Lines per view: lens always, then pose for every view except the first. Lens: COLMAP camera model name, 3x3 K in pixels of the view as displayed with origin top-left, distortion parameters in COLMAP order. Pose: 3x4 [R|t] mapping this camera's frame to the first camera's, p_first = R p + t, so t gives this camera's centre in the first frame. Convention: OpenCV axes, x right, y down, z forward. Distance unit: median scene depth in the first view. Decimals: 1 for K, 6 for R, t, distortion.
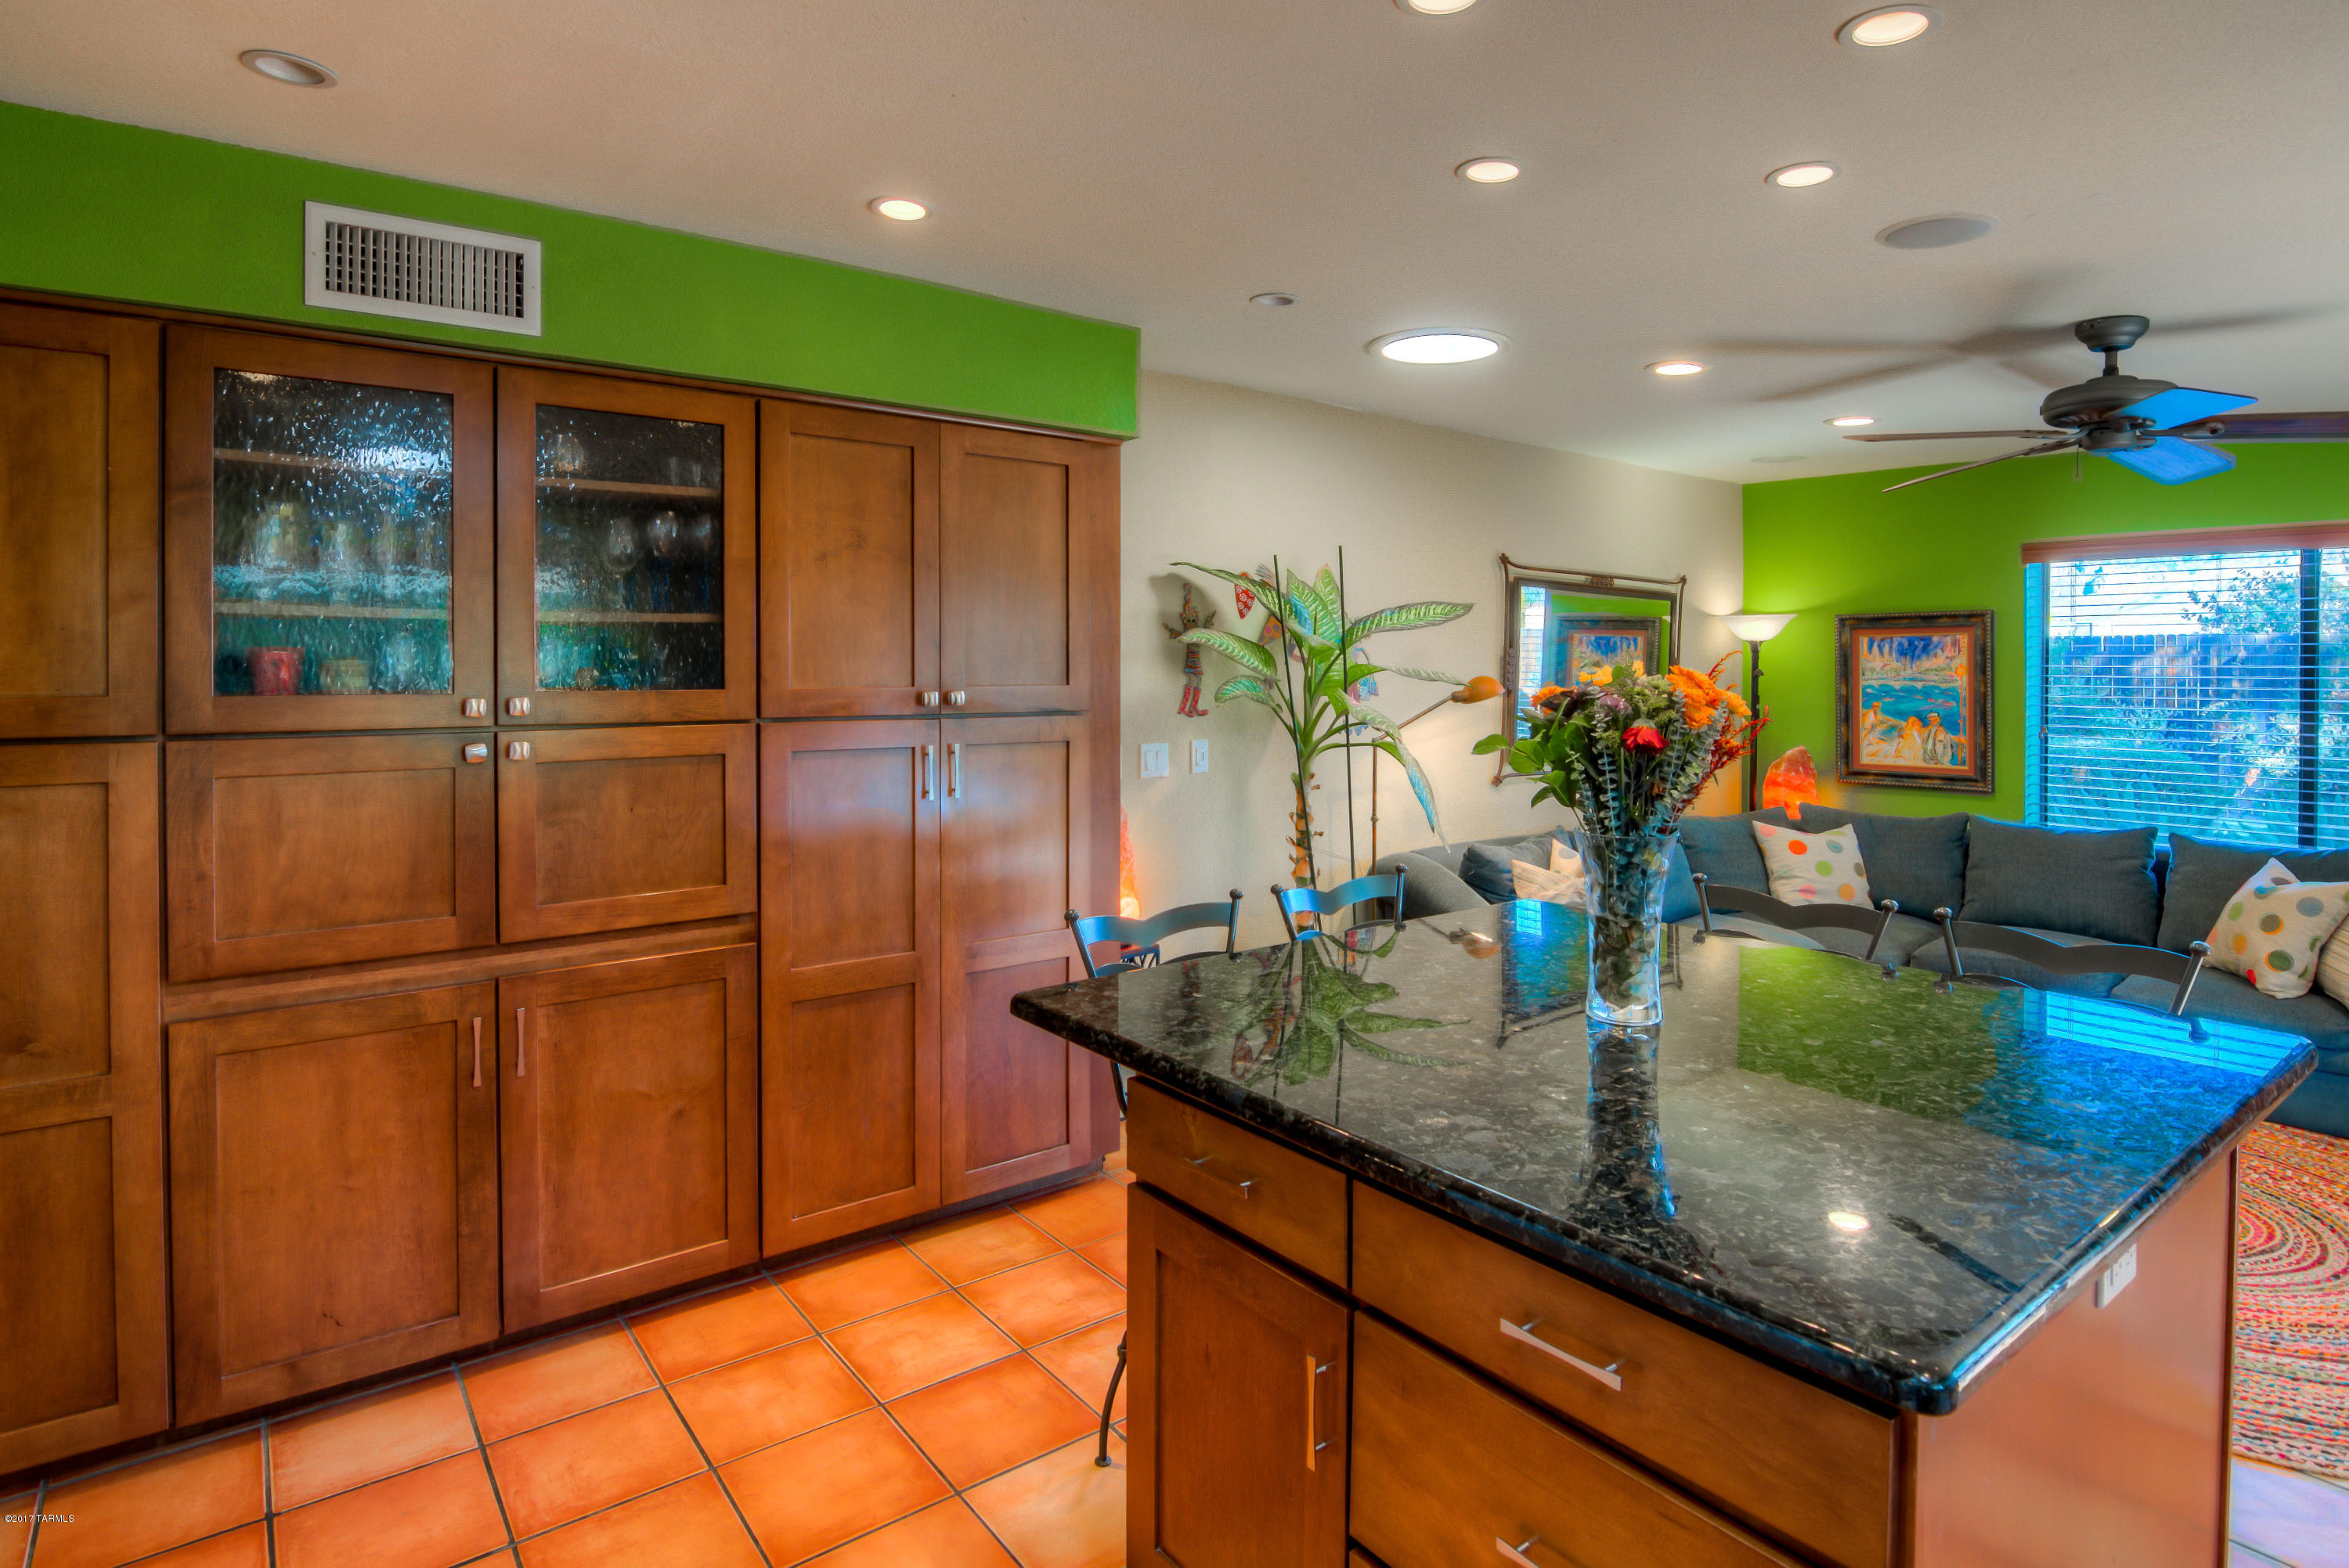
lens RADIAL K [[1227.7, 0, 1190.9], [0, 1227.7, 671.1], [0, 0, 1]] dist [-0.005656, -0.010055]
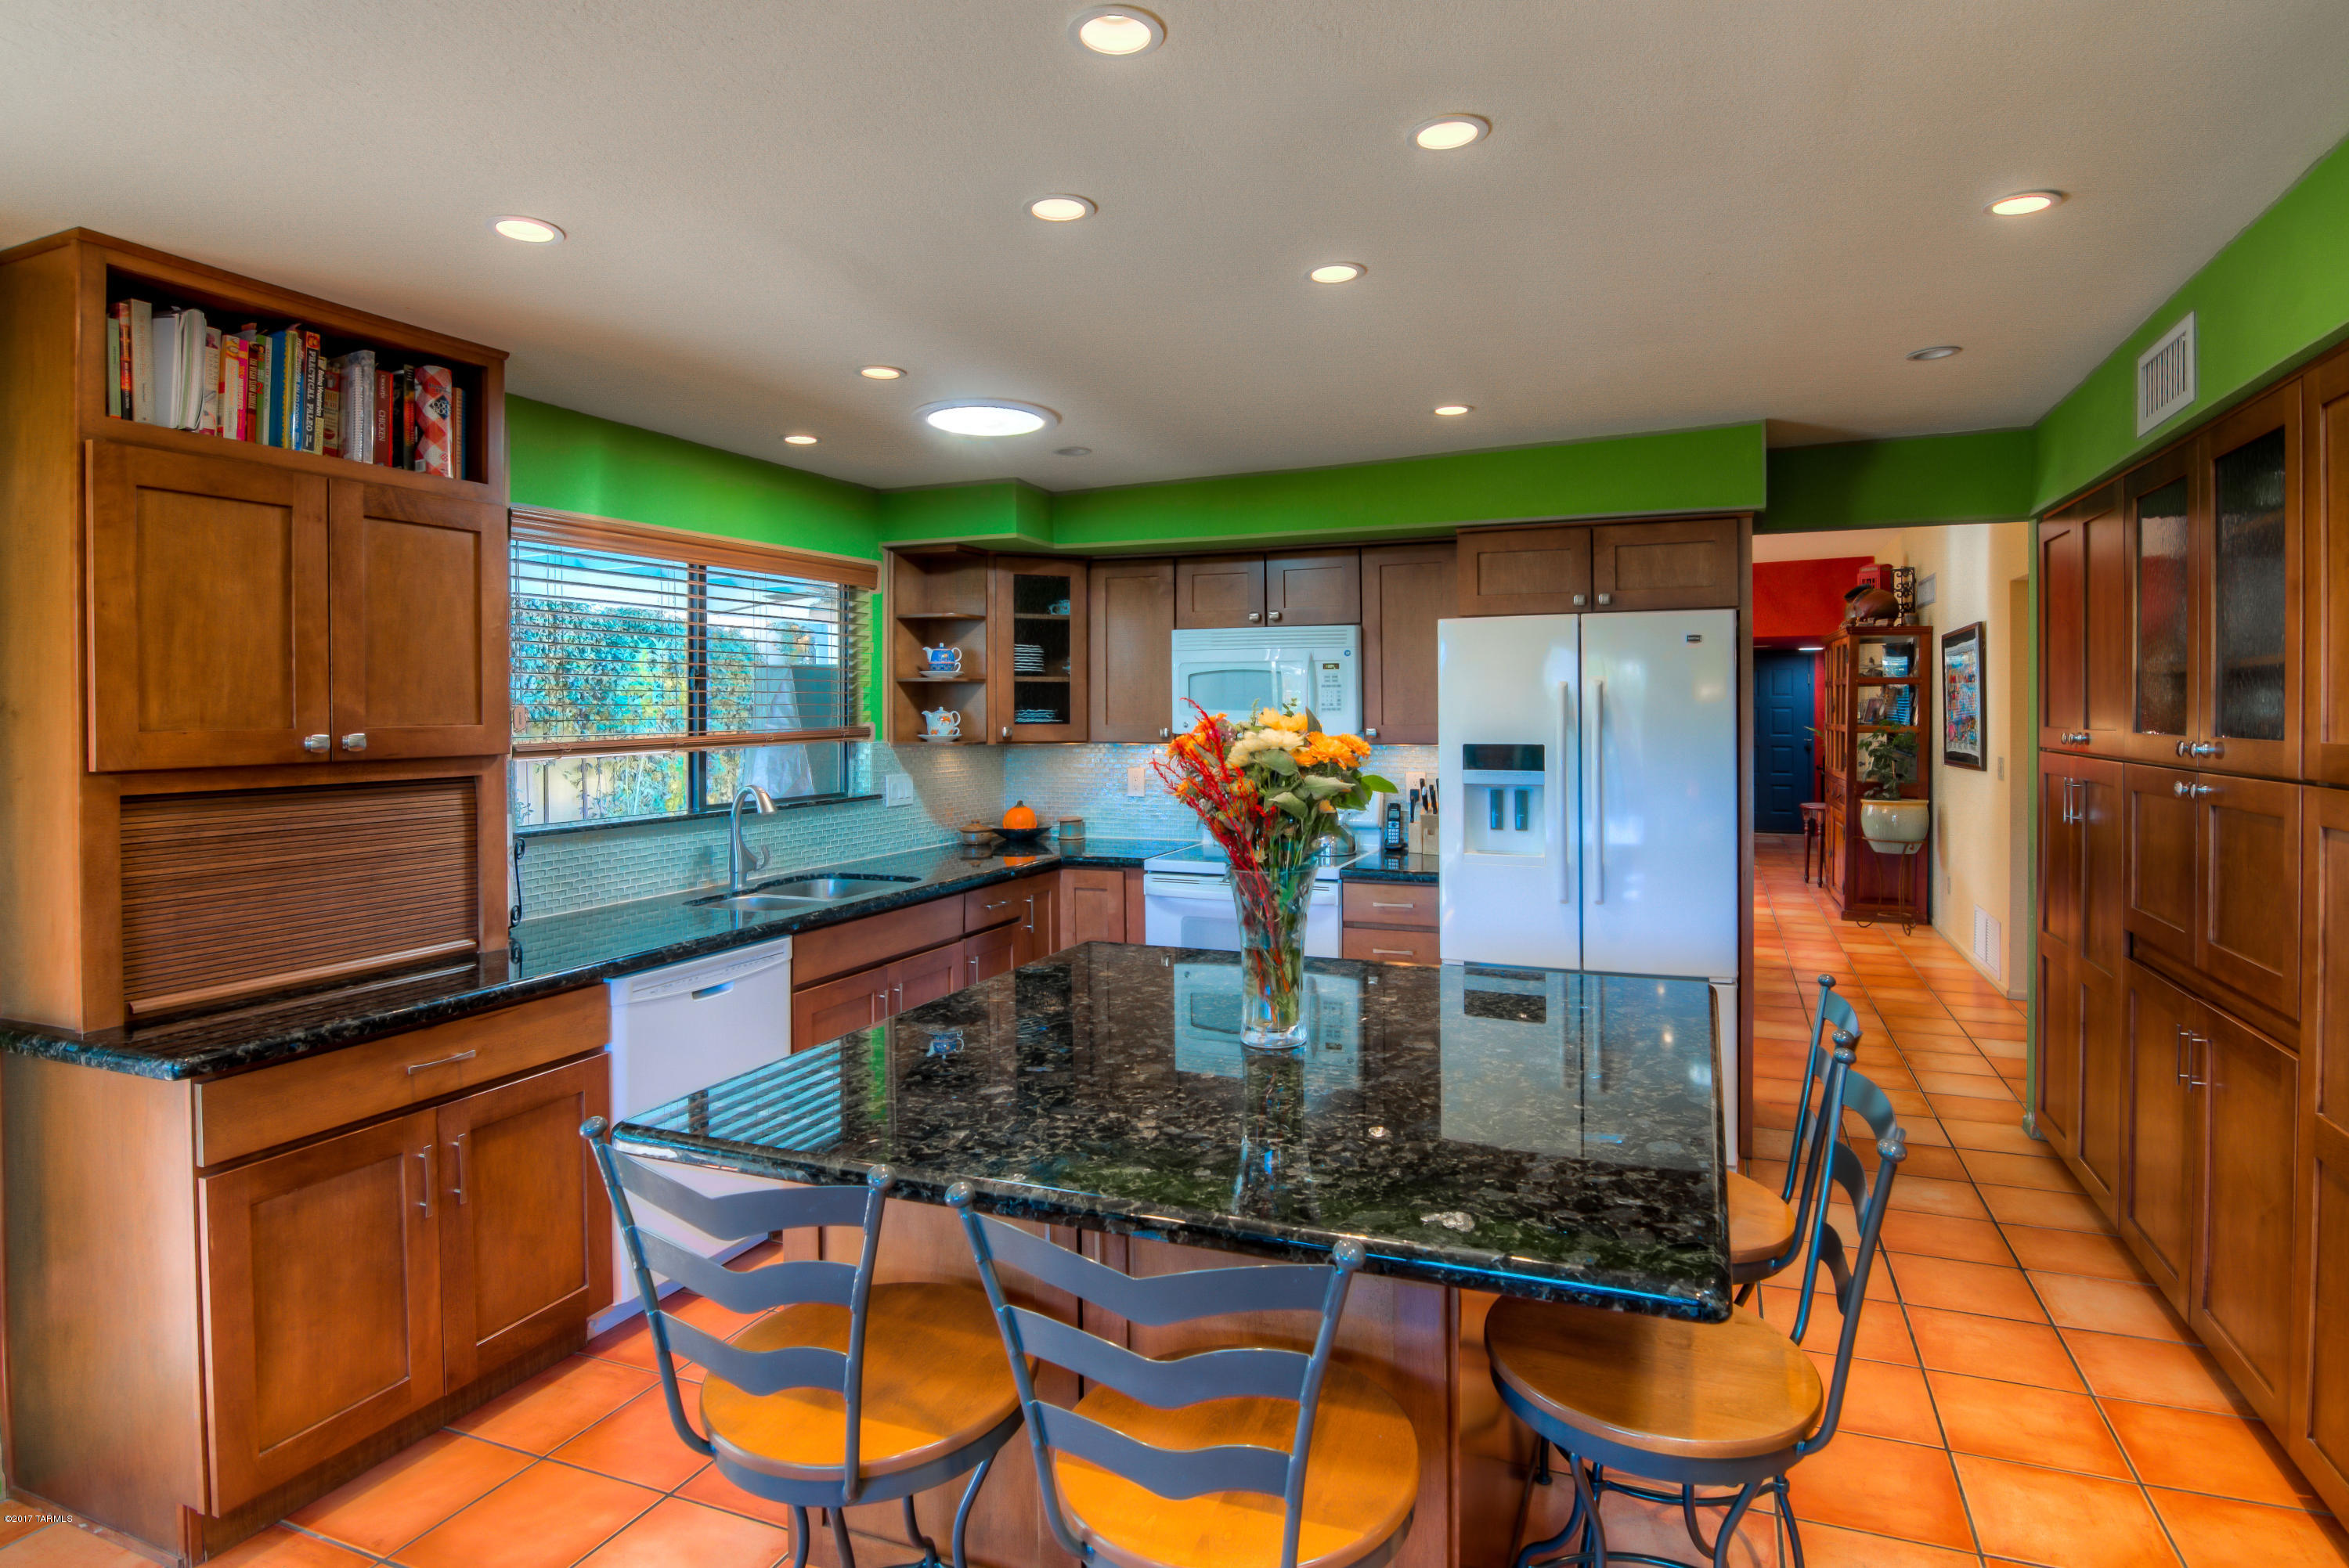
lens RADIAL K [[1245.8, 0, 1207.3], [0, 1245.8, 711.4], [0, 0, 1]] dist [-0.001109, -0.010811]
pose [[-0.863237, 0.001330, -0.504797, 0.564828], [-0.002429, 0.999974, 0.006789, -0.007267], [0.504793, 0.007086, -0.863212, 1.135935]]
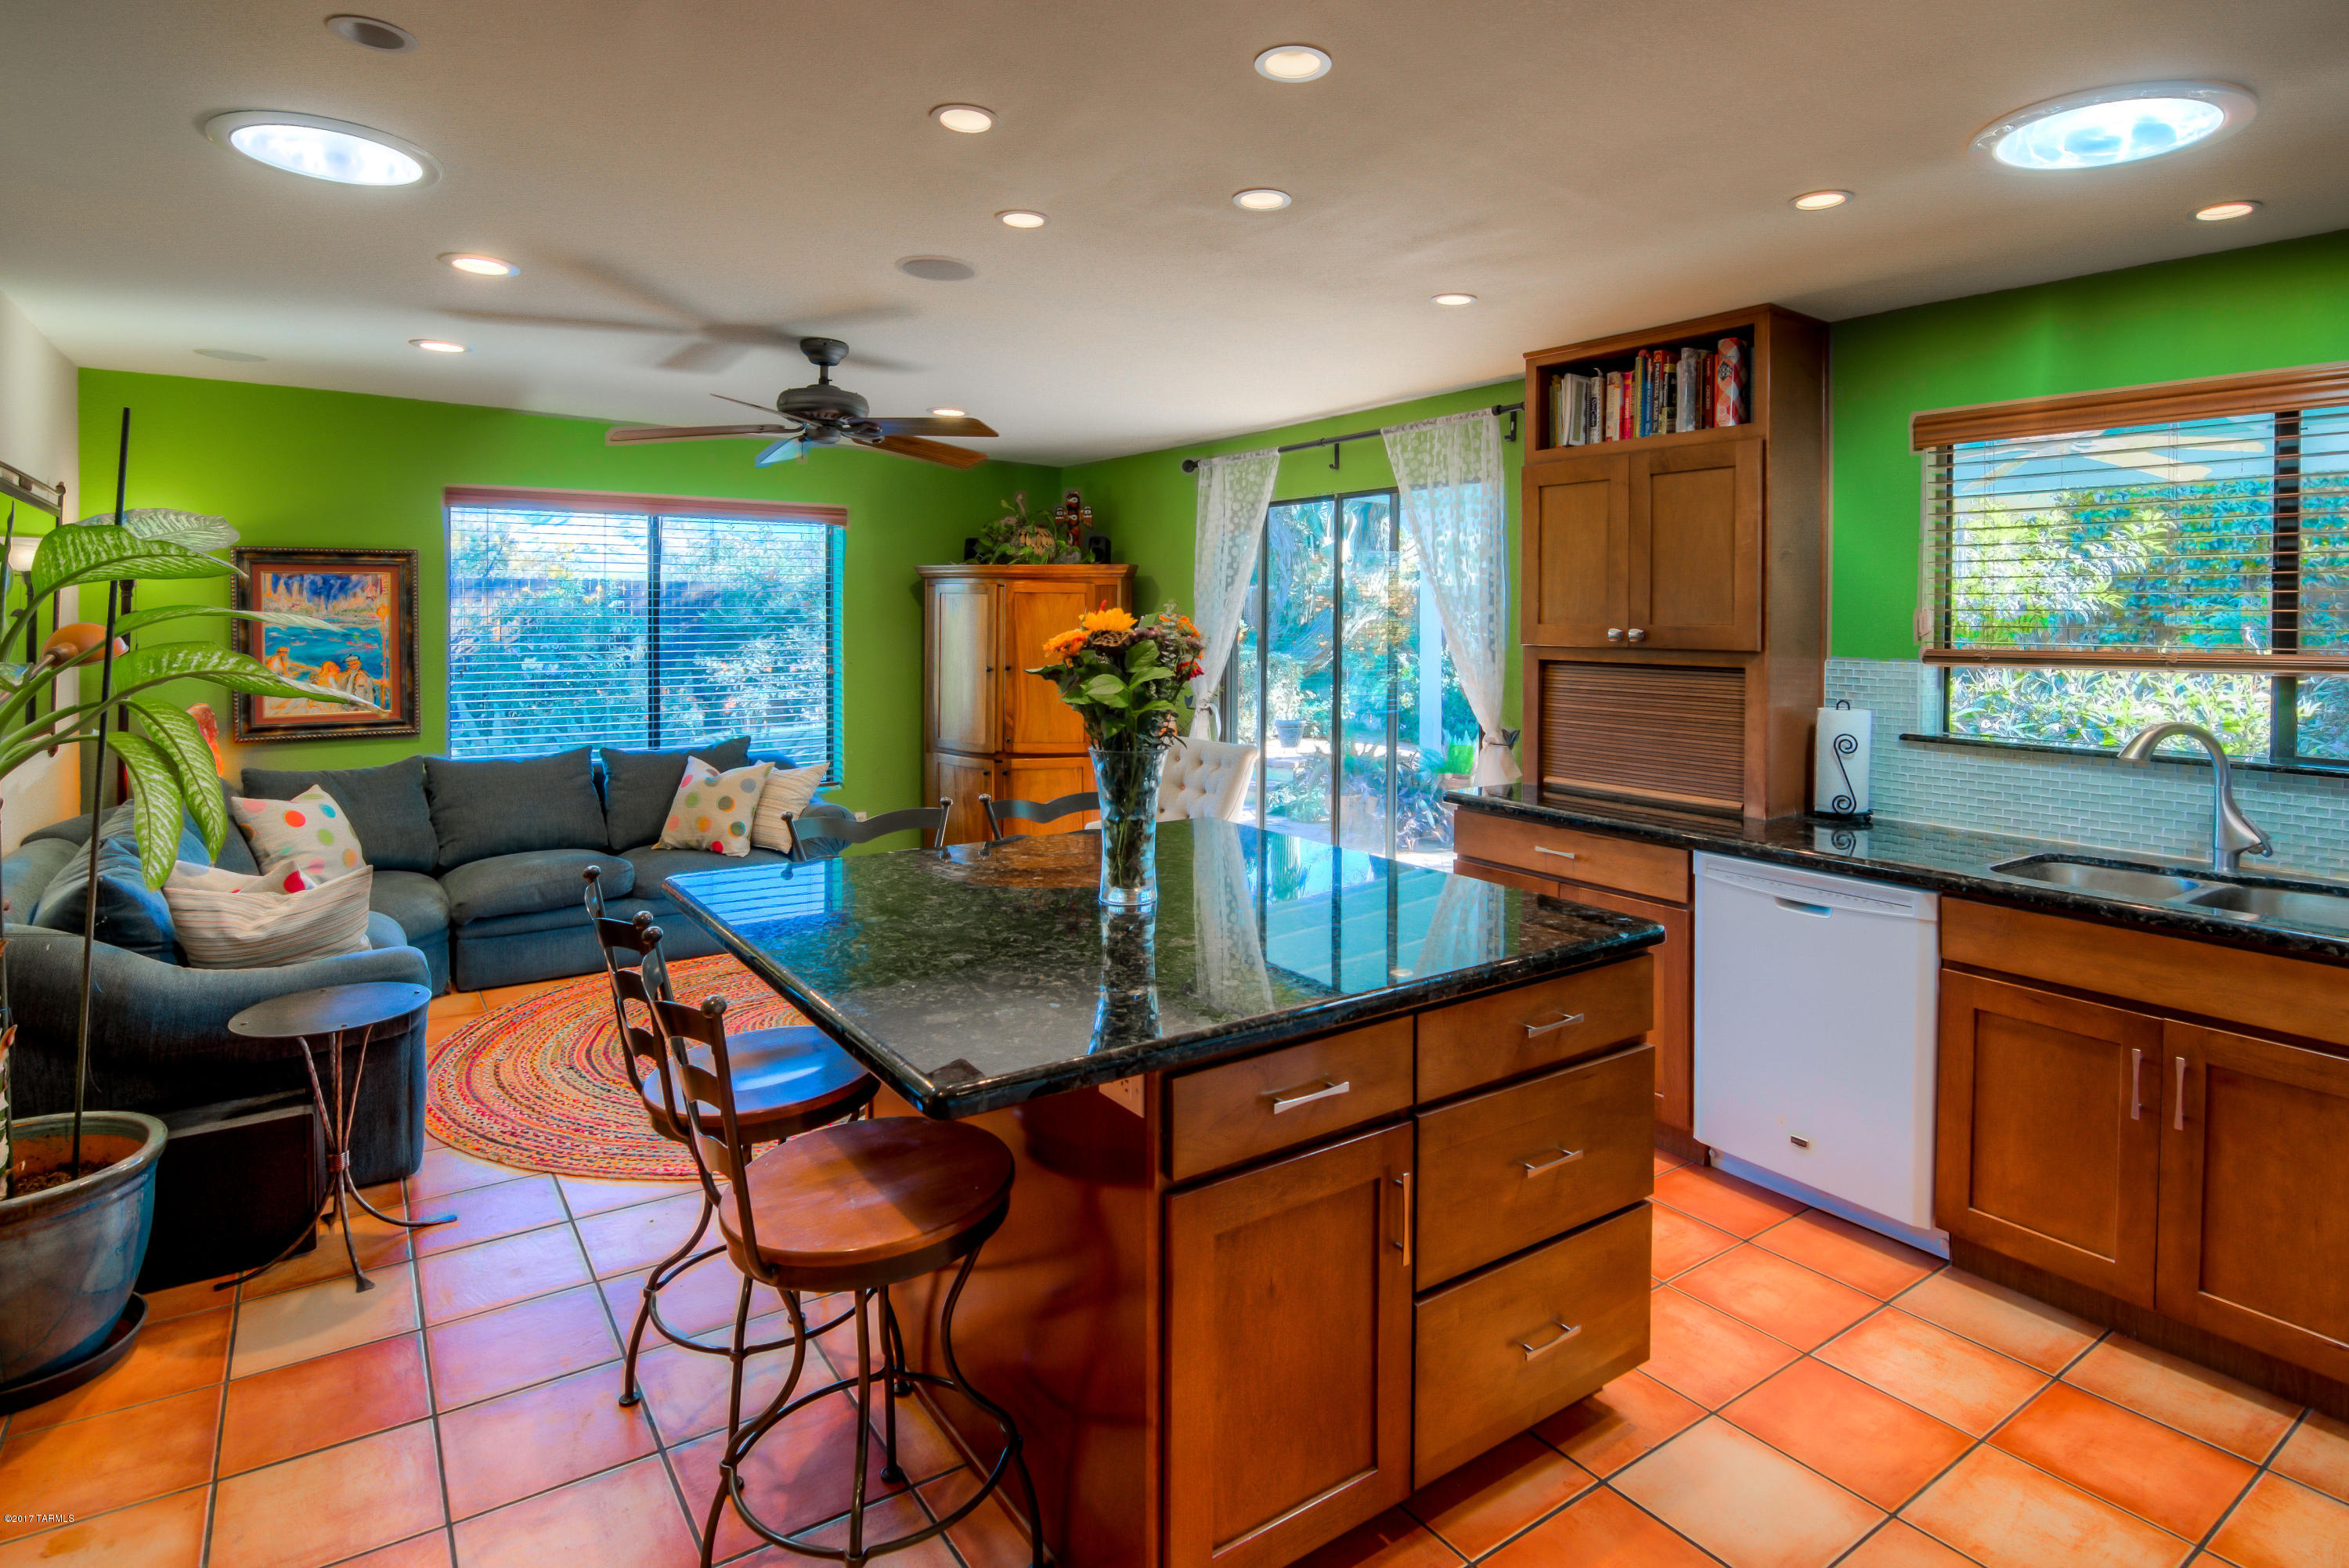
lens RADIAL K [[1247.6, 0, 1184.3], [0, 1247.6, 631.7], [0, 0, 1]] dist [-0.001908, -0.018565]
pose [[0.053446, -0.019445, 0.998381, -0.528077], [-0.000462, 0.999810, 0.019497, -0.006328], [-0.998571, -0.001503, 0.053426, 0.526465]]
